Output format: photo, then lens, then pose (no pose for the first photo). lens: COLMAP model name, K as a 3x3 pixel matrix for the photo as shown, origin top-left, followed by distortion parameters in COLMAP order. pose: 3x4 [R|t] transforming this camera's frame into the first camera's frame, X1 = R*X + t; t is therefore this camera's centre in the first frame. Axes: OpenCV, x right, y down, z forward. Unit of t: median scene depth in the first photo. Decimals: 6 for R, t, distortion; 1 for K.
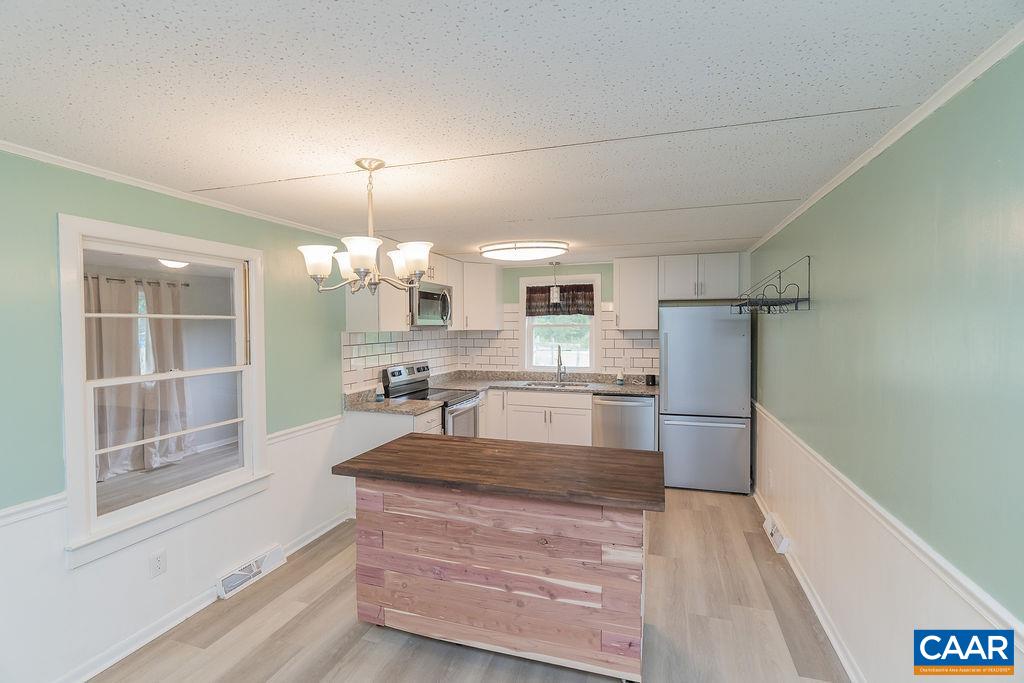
lens RADIAL K [[467.4, 0, 510.3], [0, 467.4, 338.2], [0, 0, 1]] dist [-0.000665, -0.000069]
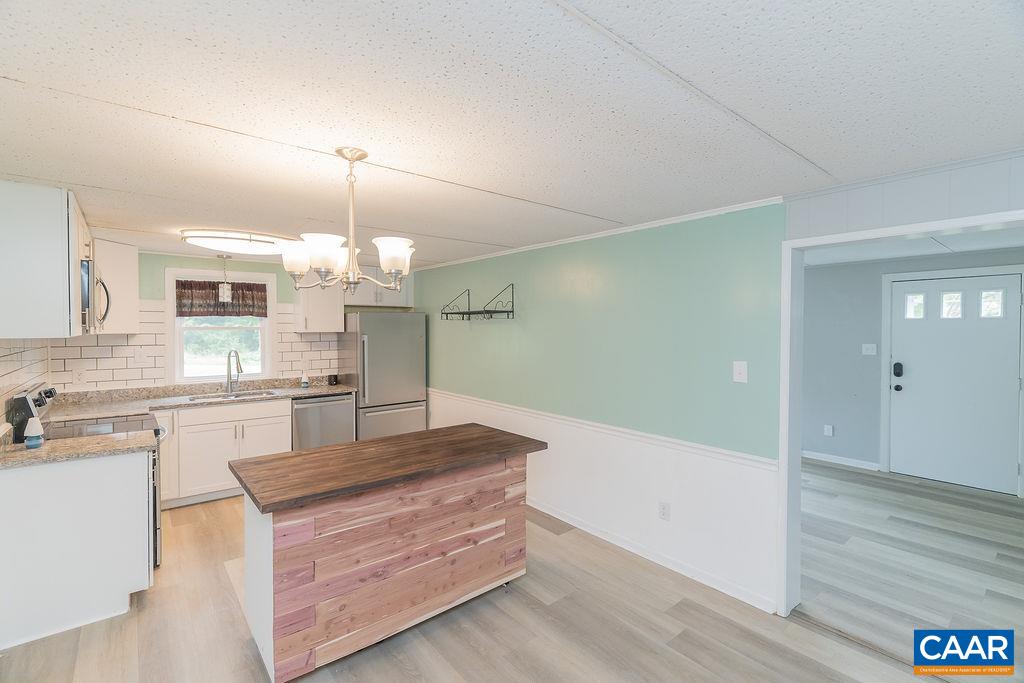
lens RADIAL K [[461.1, 0, 510.2], [0, 461.1, 338.3], [0, 0, 1]] dist [-0.002272, 0.000357]
pose [[0.539121, -0.015446, 0.842087, -0.361178], [0.020911, 0.999769, 0.004951, -0.001477], [-0.841969, 0.014940, 0.539320, 0.097340]]
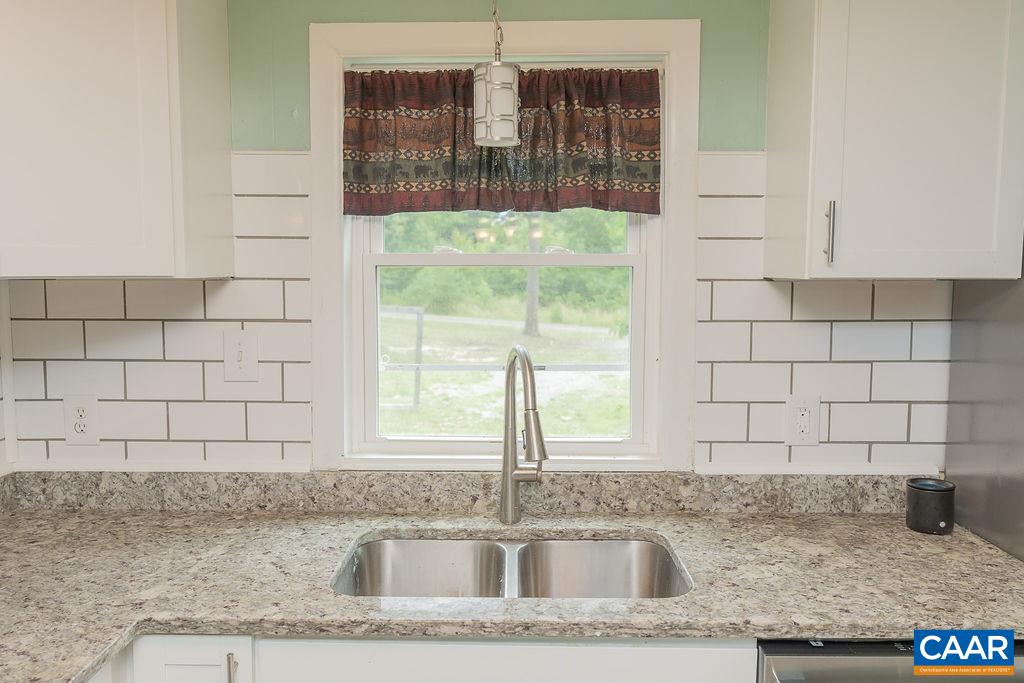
lens RADIAL K [[771.4, 0, 512.4], [0, 771.4, 335.8], [0, 0, 1]] dist [0.003338, 0.000700]
pose [[0.953785, -0.018688, 0.299907, 0.000357], [0.001000, 0.998256, 0.059023, -0.013687], [-0.300487, -0.055996, 0.952141, 0.712878]]
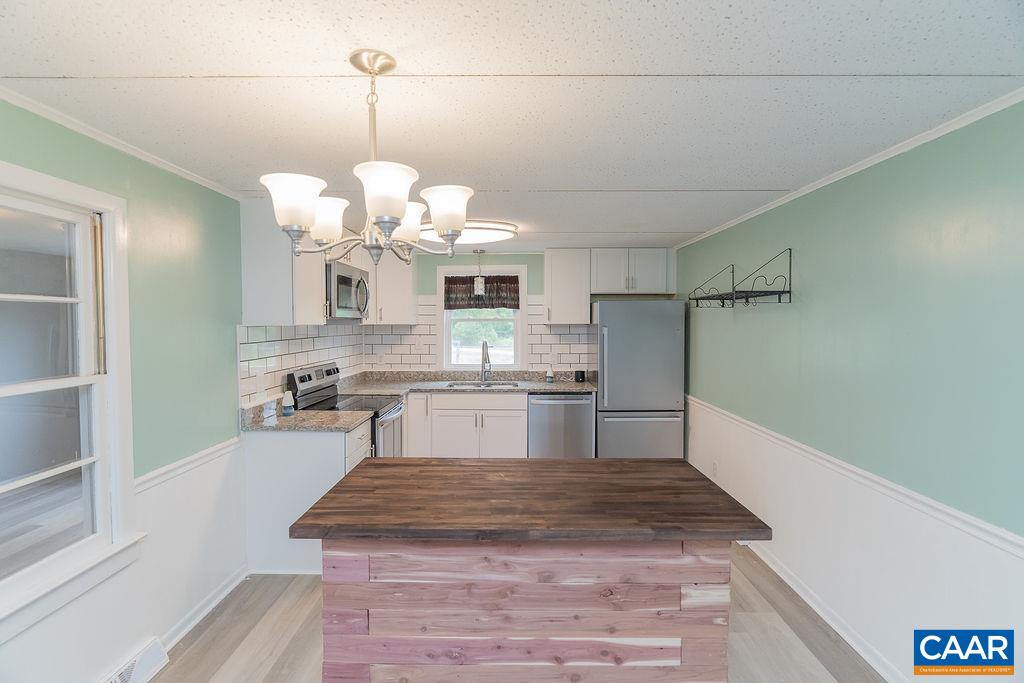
lens RADIAL K [[461.1, 0, 510.2], [0, 461.1, 338.3], [0, 0, 1]] dist [-0.002272, 0.000357]
pose [[0.954123, -0.007047, 0.299333, -0.123745], [0.005179, 0.999962, 0.007032, 0.003251], [-0.299371, -0.005159, 0.954123, 0.130286]]
